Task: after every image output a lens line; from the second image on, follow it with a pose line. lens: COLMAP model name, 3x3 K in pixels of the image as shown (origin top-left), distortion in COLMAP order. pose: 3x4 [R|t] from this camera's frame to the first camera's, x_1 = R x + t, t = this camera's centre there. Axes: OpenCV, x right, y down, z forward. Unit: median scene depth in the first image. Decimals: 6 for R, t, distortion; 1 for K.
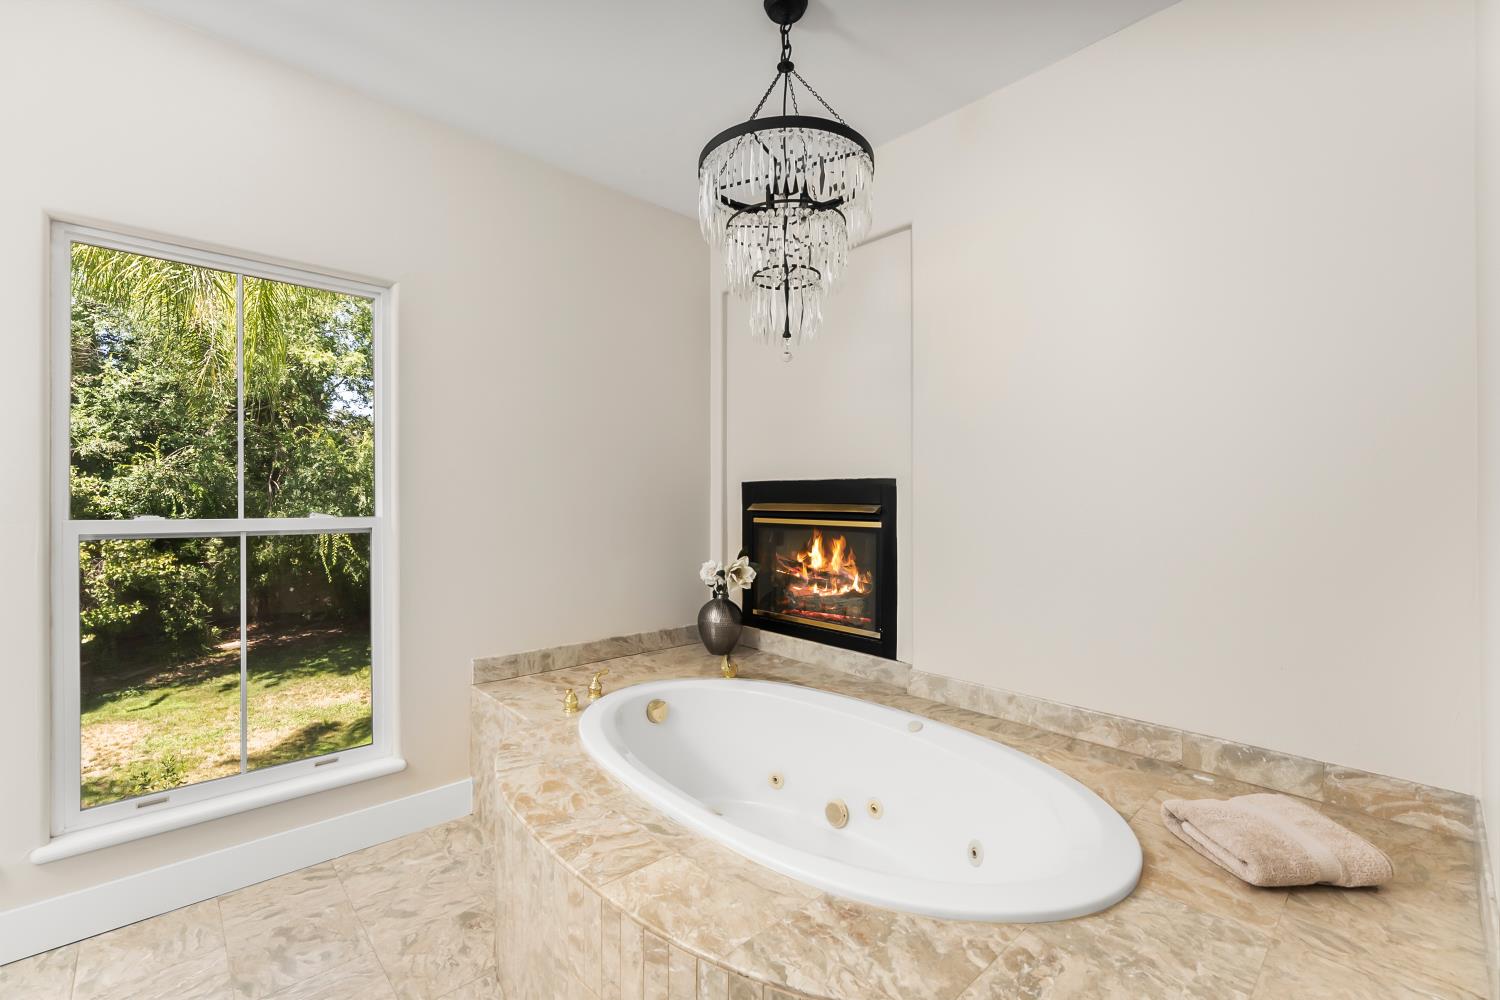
lens RADIAL K [[639.5, 0, 747.1], [0, 639.5, 505.8], [0, 0, 1]] dist [-0.000938, -0.000127]
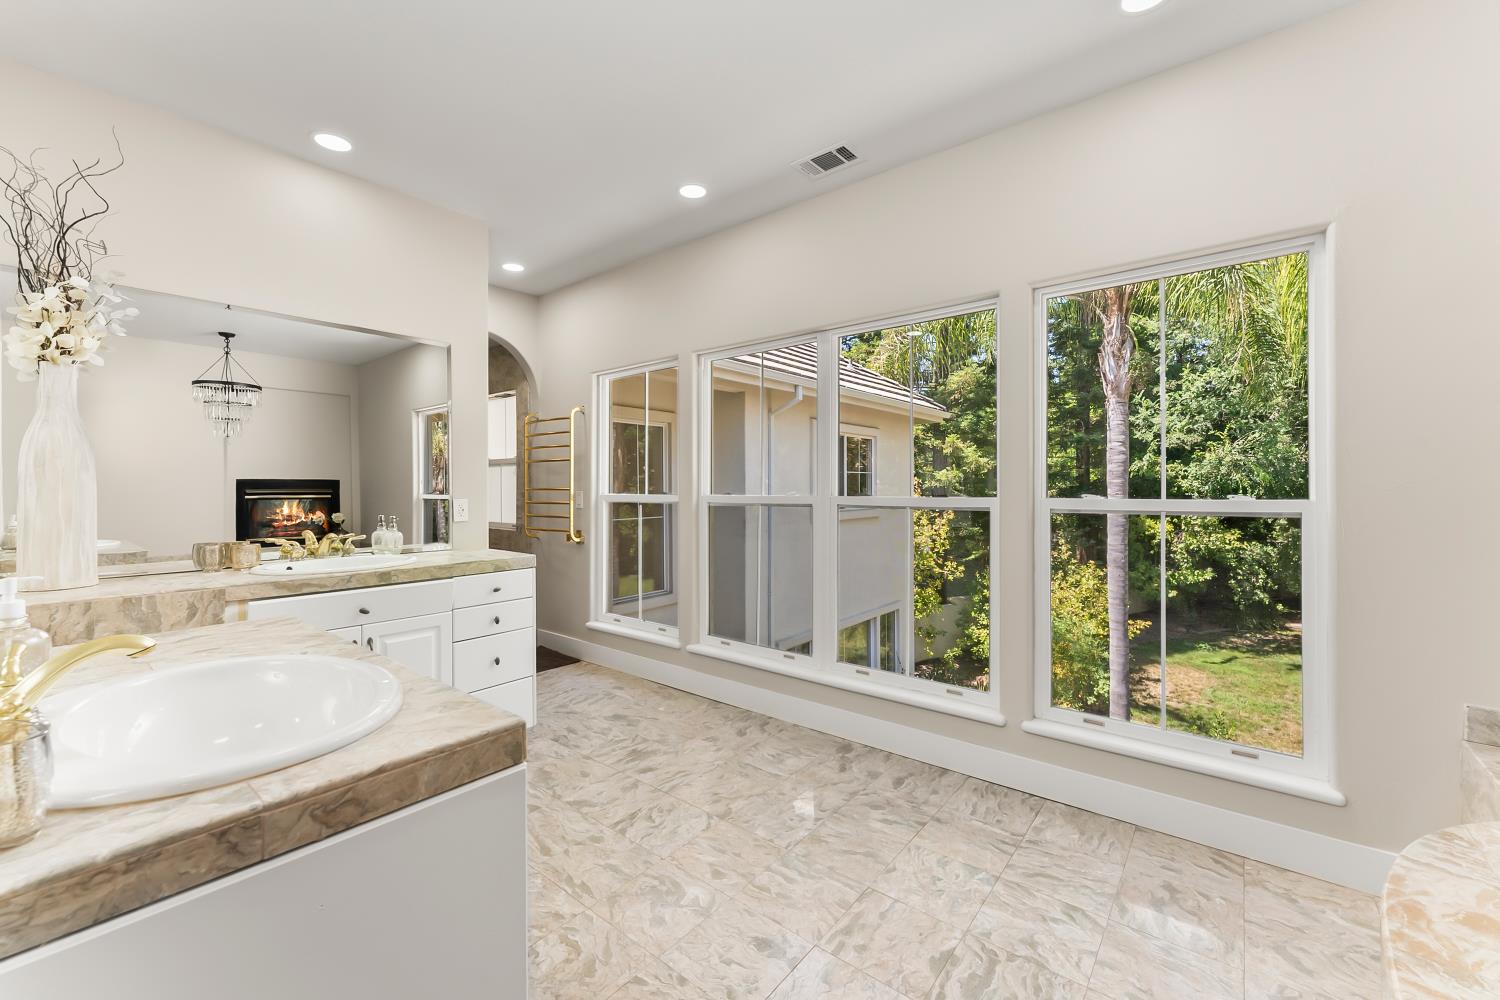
lens RADIAL K [[603.4, 0, 747.5], [0, 603.4, 486.6], [0, 0, 1]] dist [0.004696, -0.001008]
pose [[0.137317, -0.002771, -0.990523, 0.025830], [0.002047, 0.999995, -0.002514, -0.000174], [0.990525, -0.001683, 0.137322, 0.024208]]
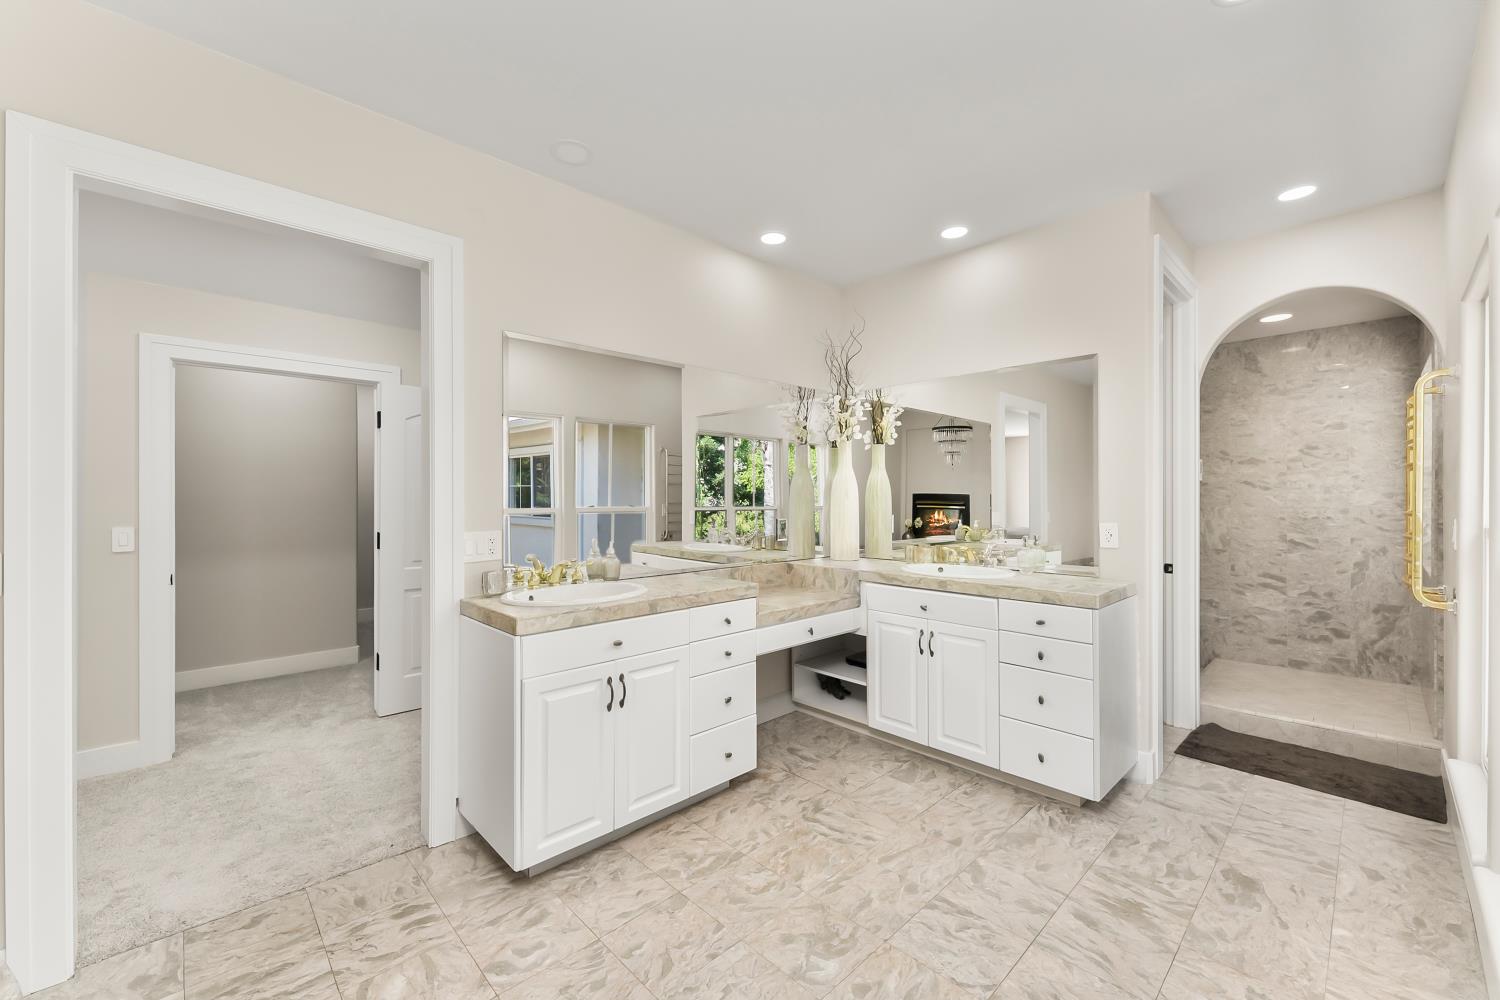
lens RADIAL K [[603.4, 0, 744.7], [0, 603.4, 496.2], [0, 0, 1]] dist [0.004696, -0.001008]
pose [[-0.999914, 0.000128, -0.013079, -0.102047], [0.000141, 0.999999, -0.000991, -0.005544], [0.013079, -0.000993, -0.999914, 0.165166]]
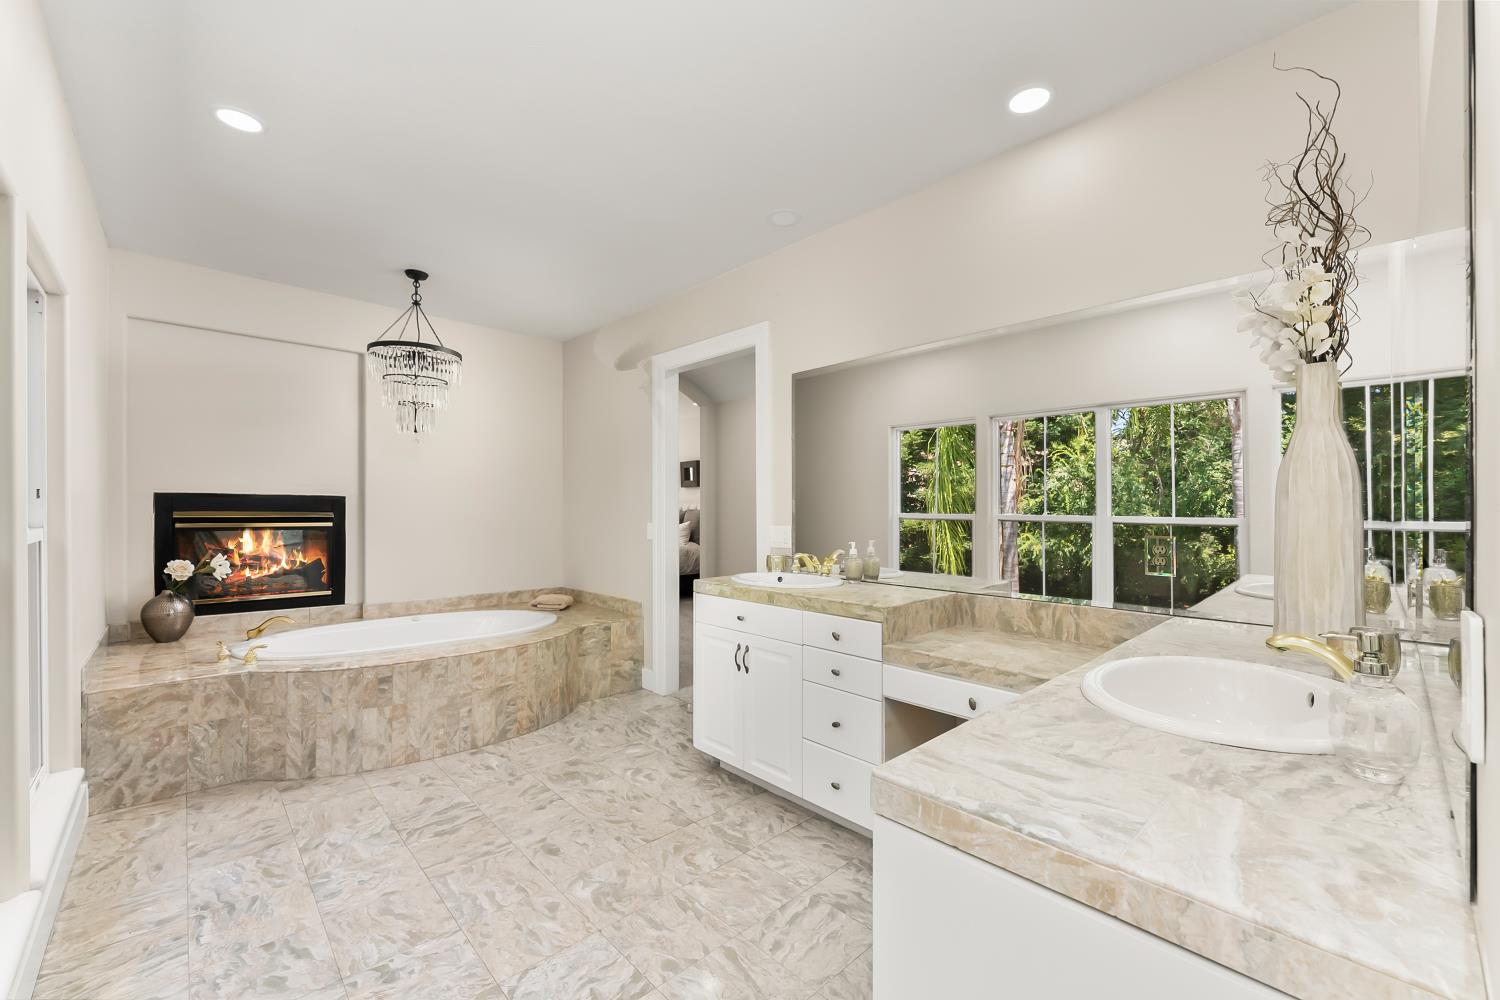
lens RADIAL K [[603.4, 0, 747.2], [0, 603.4, 502.7], [0, 0, 1]] dist [0.004696, -0.001008]
pose [[-0.005382, 0.006283, 0.999966, -0.282578], [0.000453, 0.999980, -0.006280, -0.003081], [-0.999985, 0.000419, -0.005385, -0.010820]]
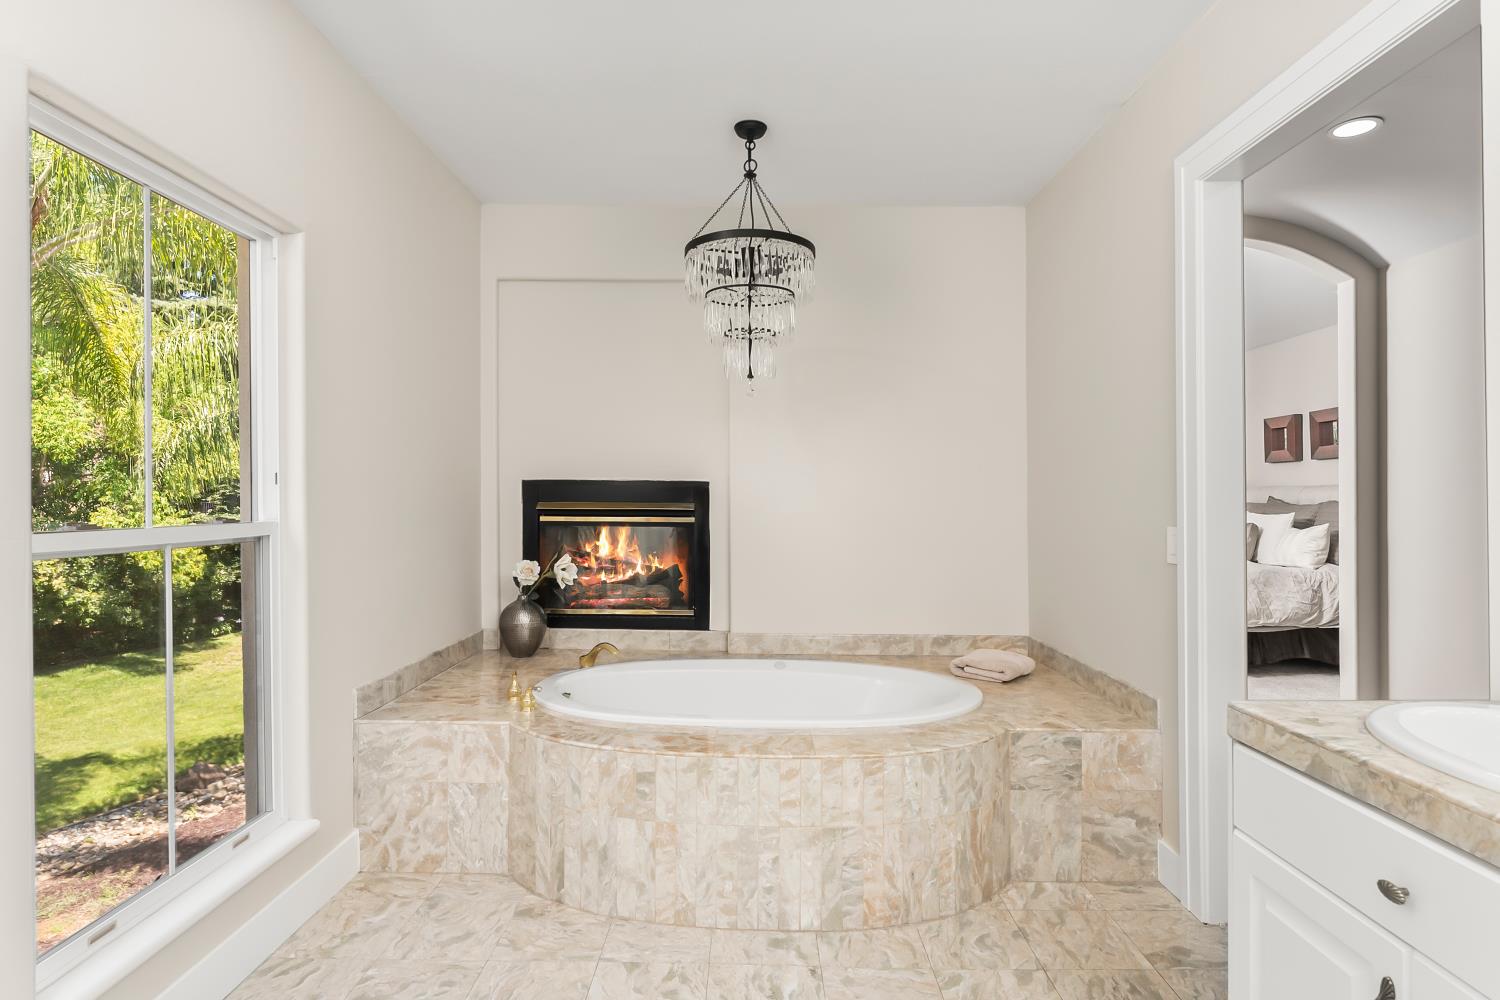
lens RADIAL K [[781.7, 0, 746.8], [0, 781.7, 495.0], [0, 0, 1]] dist [0.000889, -0.000903]
pose [[0.686967, 0.002729, 0.726684, -0.165857], [0.002698, 0.999976, -0.006306, -0.001428], [-0.726684, 0.006292, 0.686943, -0.016510]]
